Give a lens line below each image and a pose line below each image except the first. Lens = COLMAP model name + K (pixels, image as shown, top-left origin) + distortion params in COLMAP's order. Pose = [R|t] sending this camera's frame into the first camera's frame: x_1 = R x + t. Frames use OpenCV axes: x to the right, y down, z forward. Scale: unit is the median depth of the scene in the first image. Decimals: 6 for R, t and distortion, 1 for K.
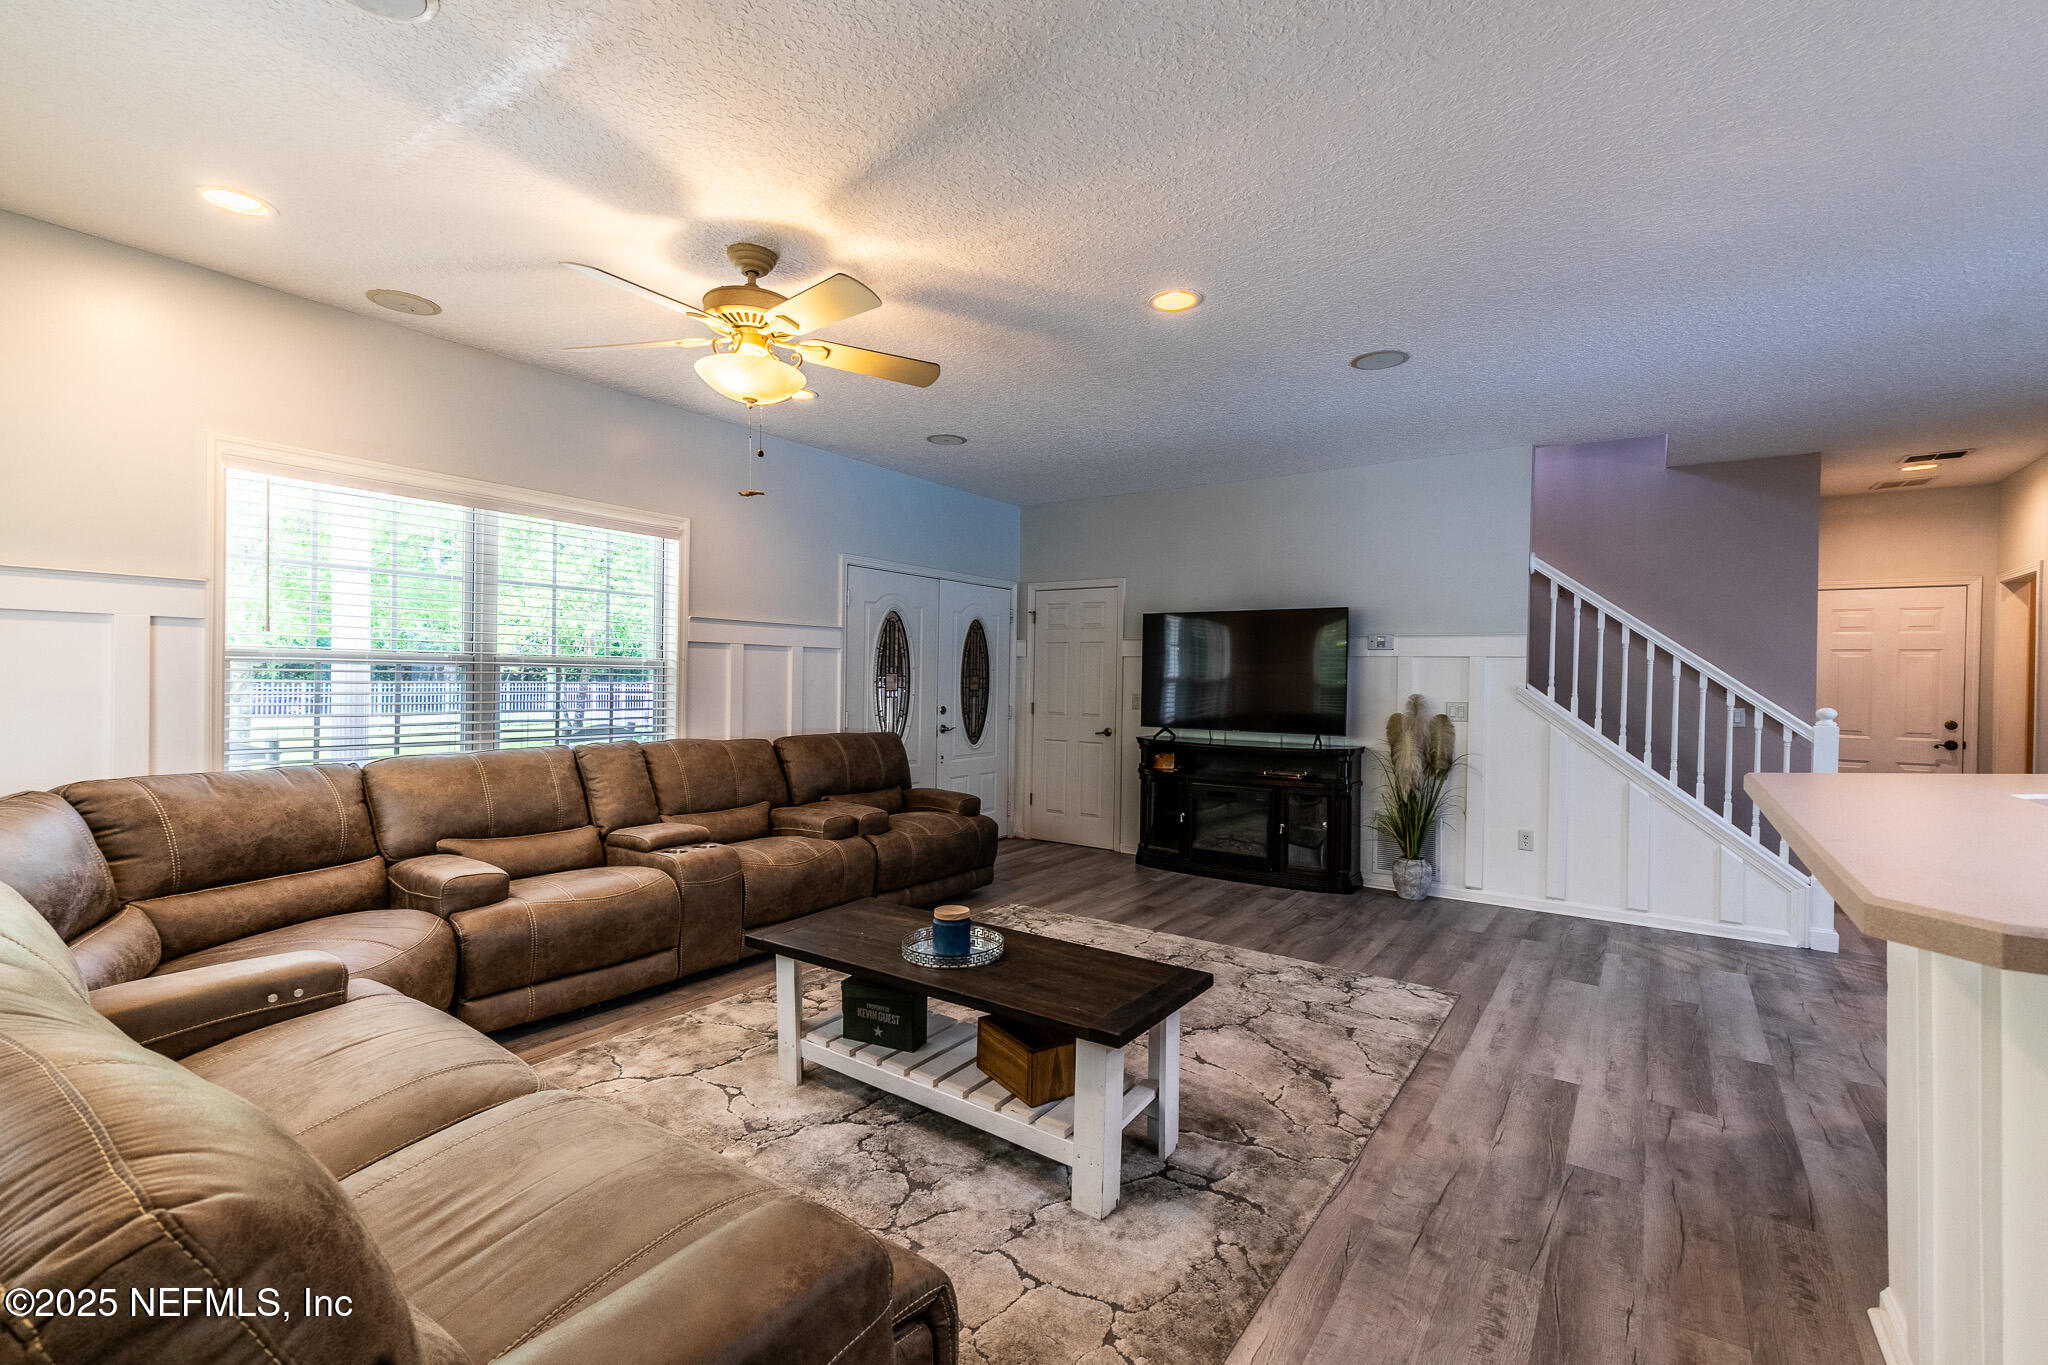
lens RADIAL K [[903.2, 0, 1026.6], [0, 903.2, 682.5], [0, 0, 1]] dist [0.038343, -0.012553]
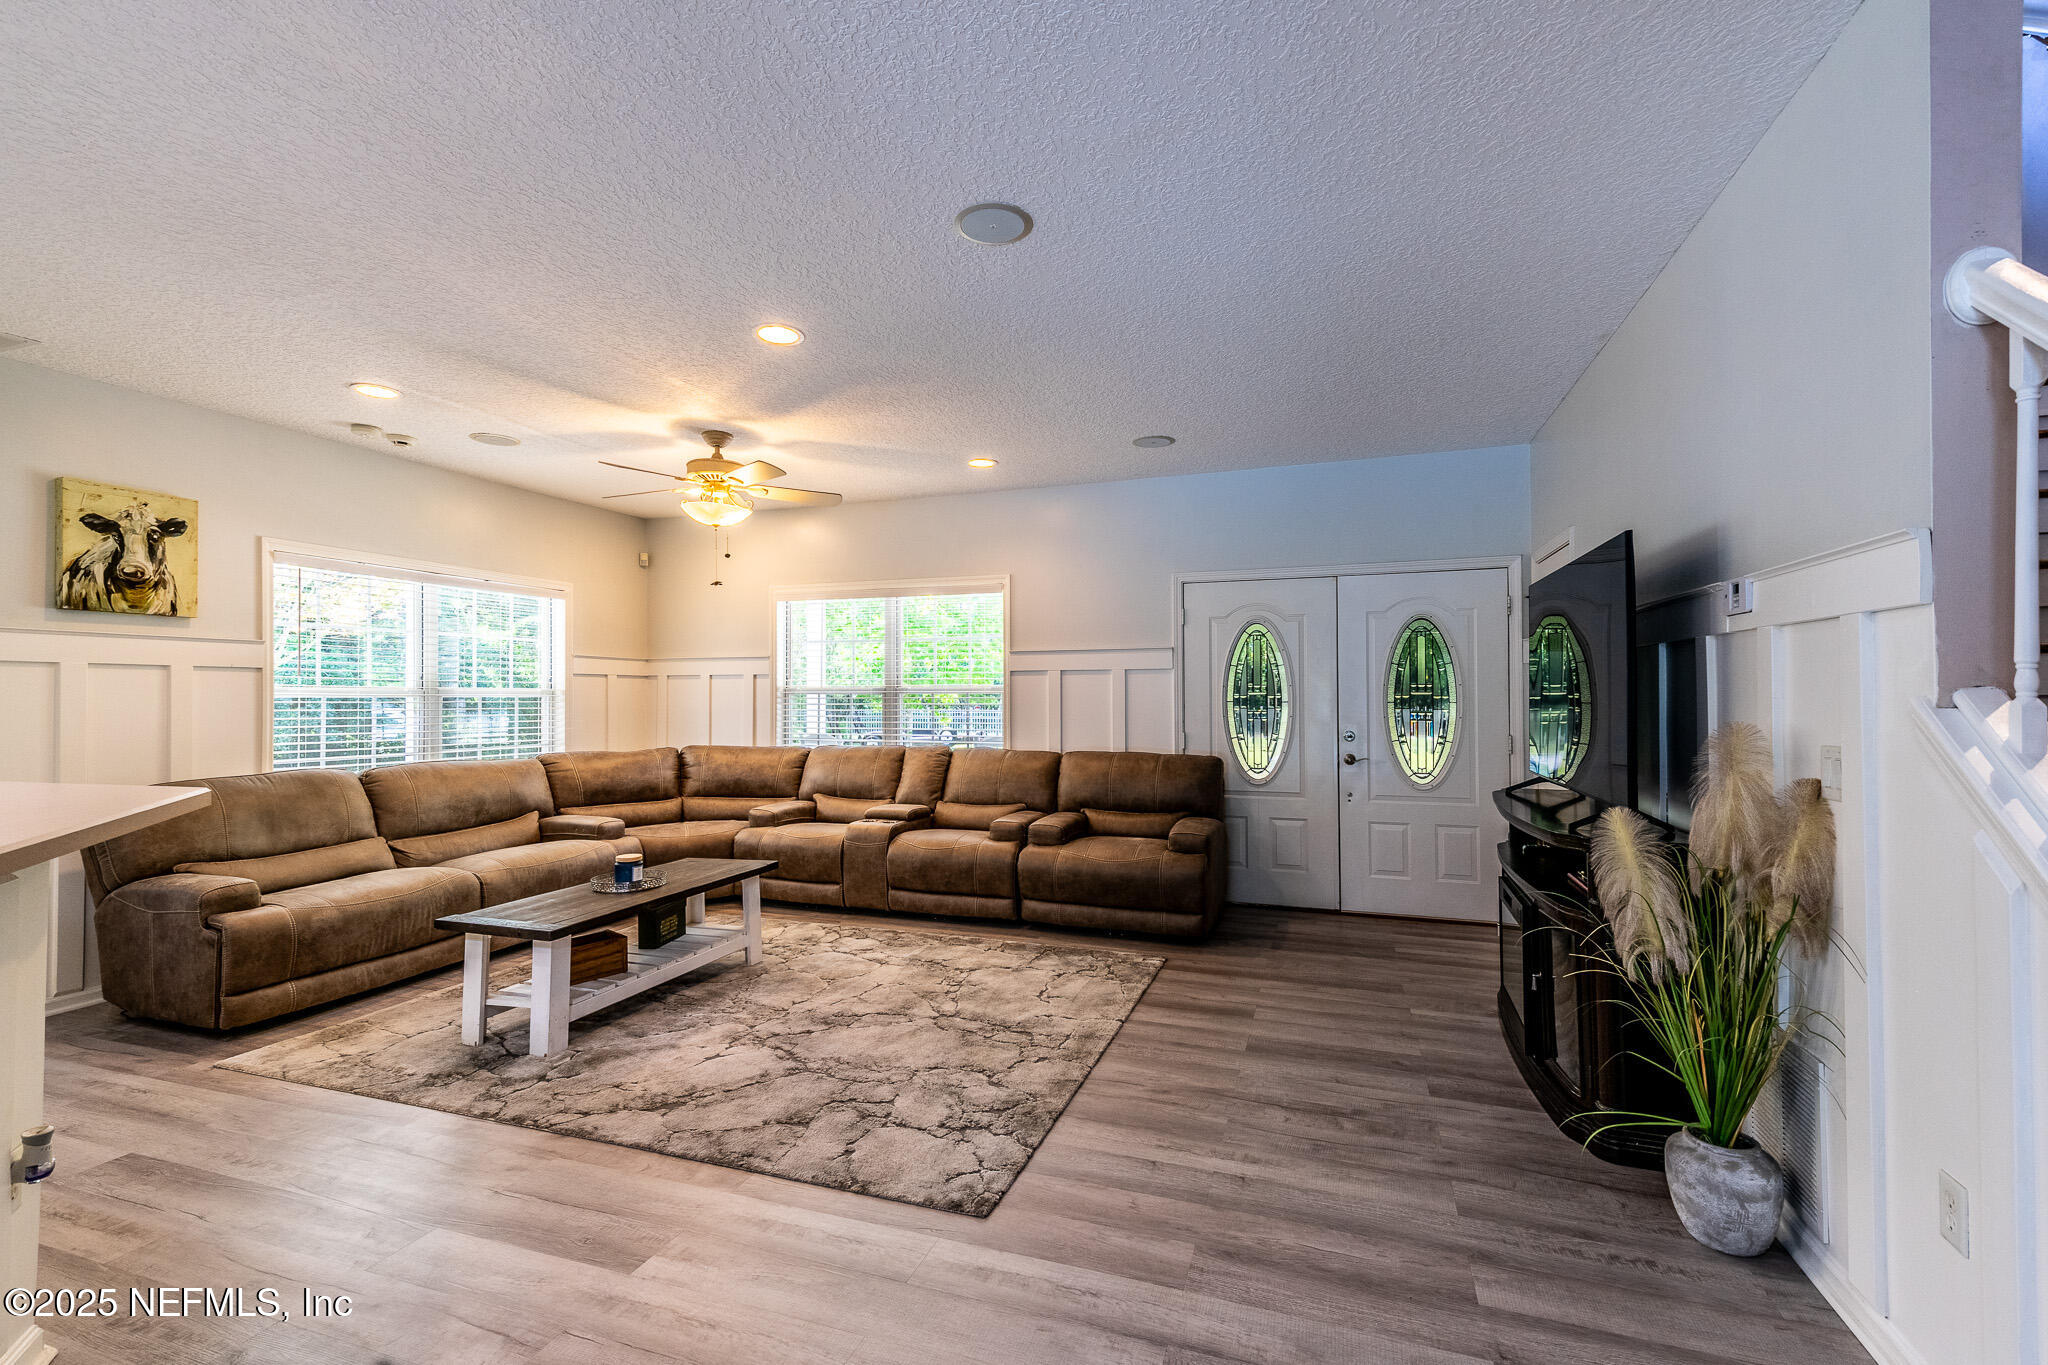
lens RADIAL K [[903.2, 0, 1022.7], [0, 903.2, 691.6], [0, 0, 1]] dist [0.038343, -0.012553]
pose [[0.262395, -0.015630, -0.964834, 1.053419], [0.001108, 0.999873, -0.015897, 0.004652], [0.964960, 0.003103, 0.262379, 0.853427]]
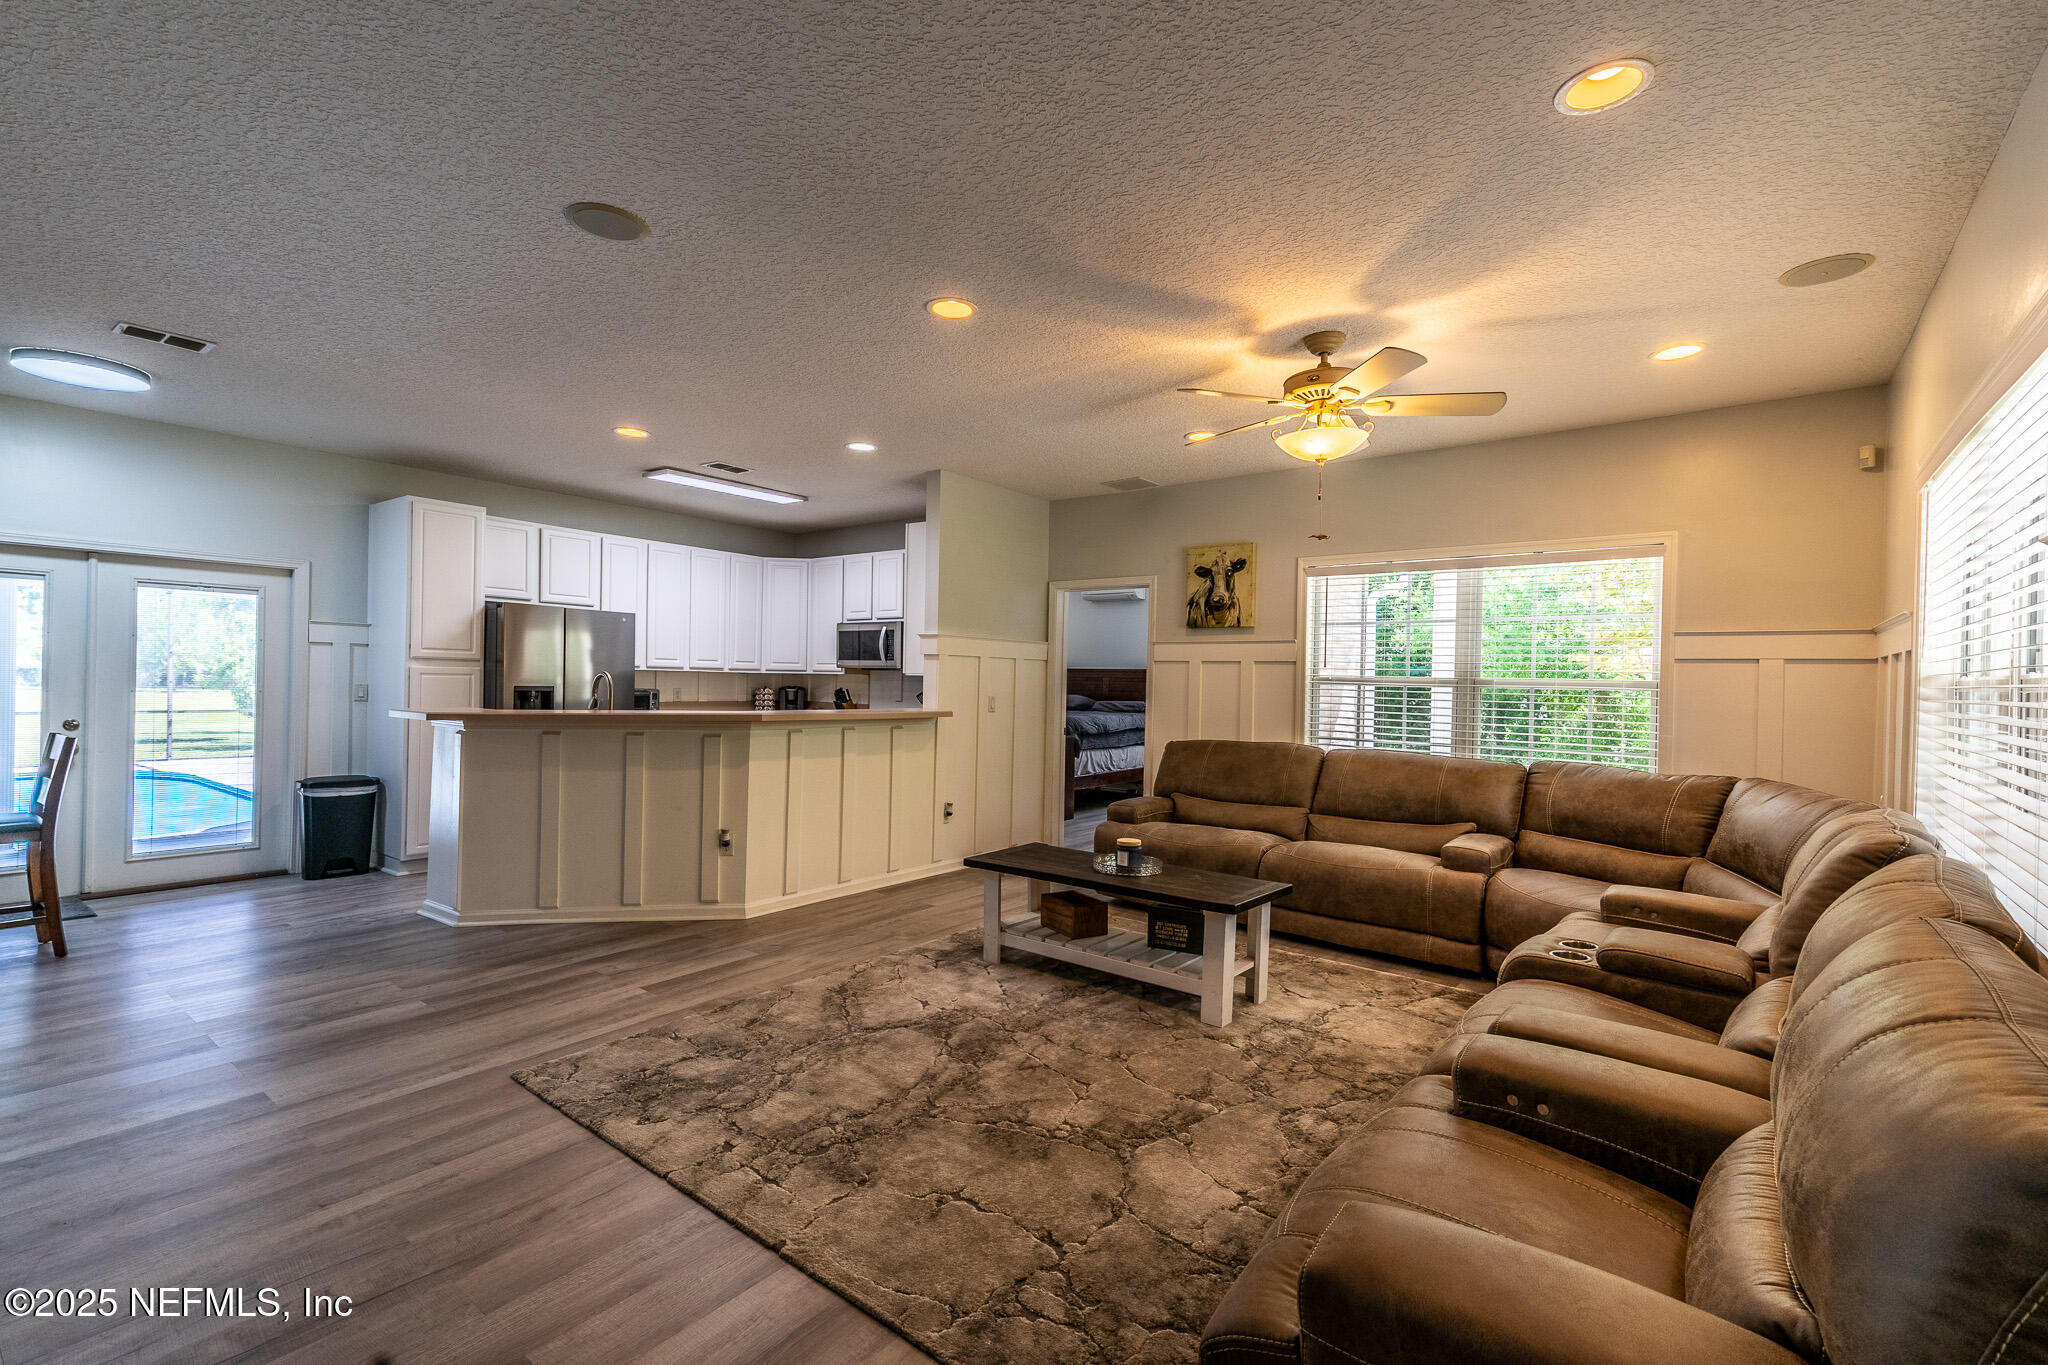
lens RADIAL K [[903.2, 0, 1024.6], [0, 903.2, 679.1], [0, 0, 1]] dist [0.038343, -0.012553]
pose [[-0.997835, -0.030549, 0.058237, 0.006282], [-0.030499, 0.999533, 0.001748, -0.006129], [-0.058263, -0.000032, -0.998301, 1.724546]]
